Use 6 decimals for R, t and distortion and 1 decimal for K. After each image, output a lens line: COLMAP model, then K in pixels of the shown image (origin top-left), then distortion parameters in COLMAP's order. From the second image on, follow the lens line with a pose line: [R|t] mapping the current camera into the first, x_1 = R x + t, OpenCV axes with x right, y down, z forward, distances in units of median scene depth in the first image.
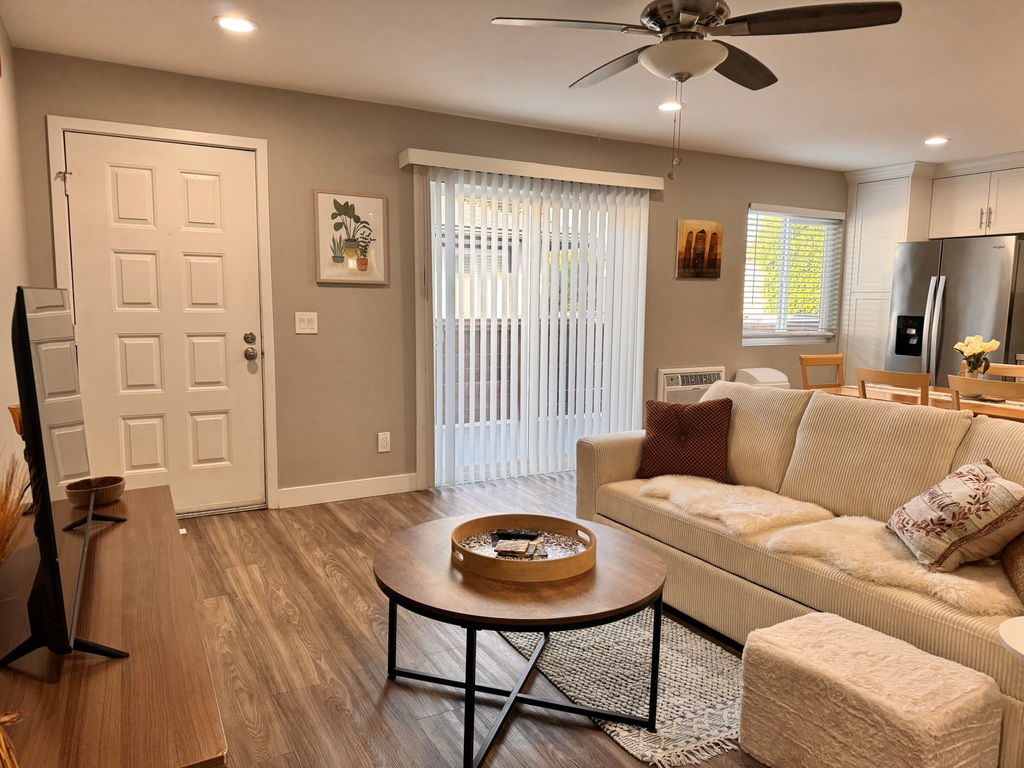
lens RADIAL K [[720.6, 0, 514.1], [0, 720.6, 386.5], [0, 0, 1]] dist [0.078306, -0.095944]
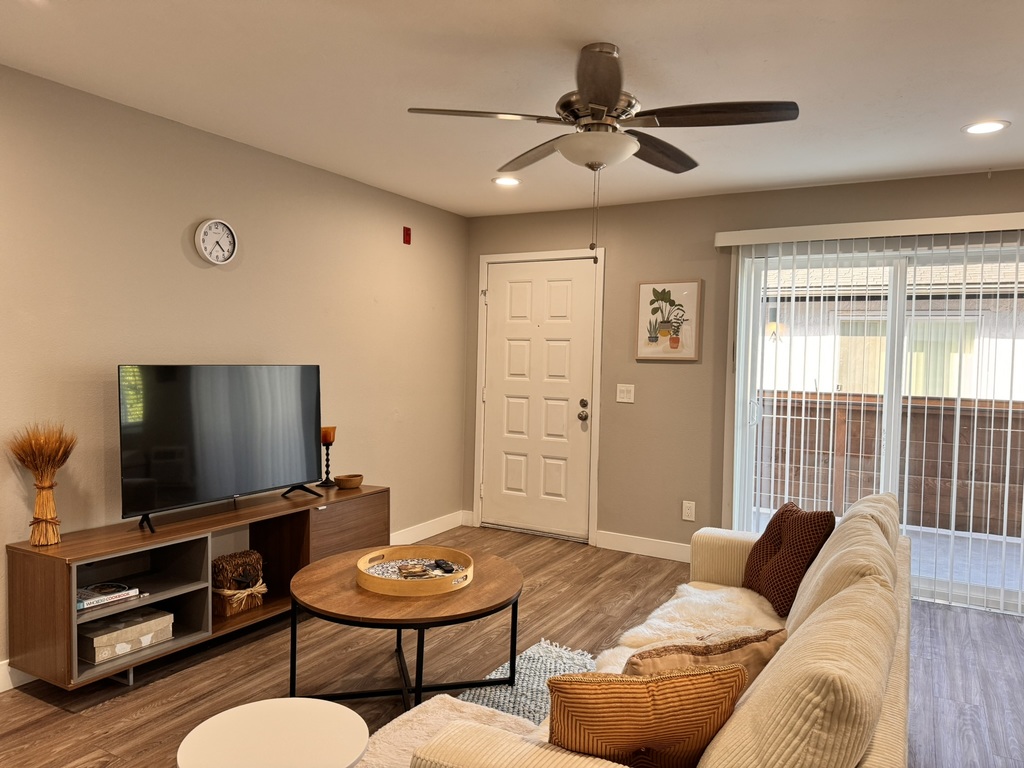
lens RADIAL K [[720.6, 0, 513.0], [0, 720.6, 381.4], [0, 0, 1]] dist [0.078306, -0.095944]
pose [[0.517383, 0.027383, -0.855316, 0.589702], [-0.118760, 0.992114, -0.040075, -0.036490], [0.847473, 0.122311, 0.516555, 0.225857]]
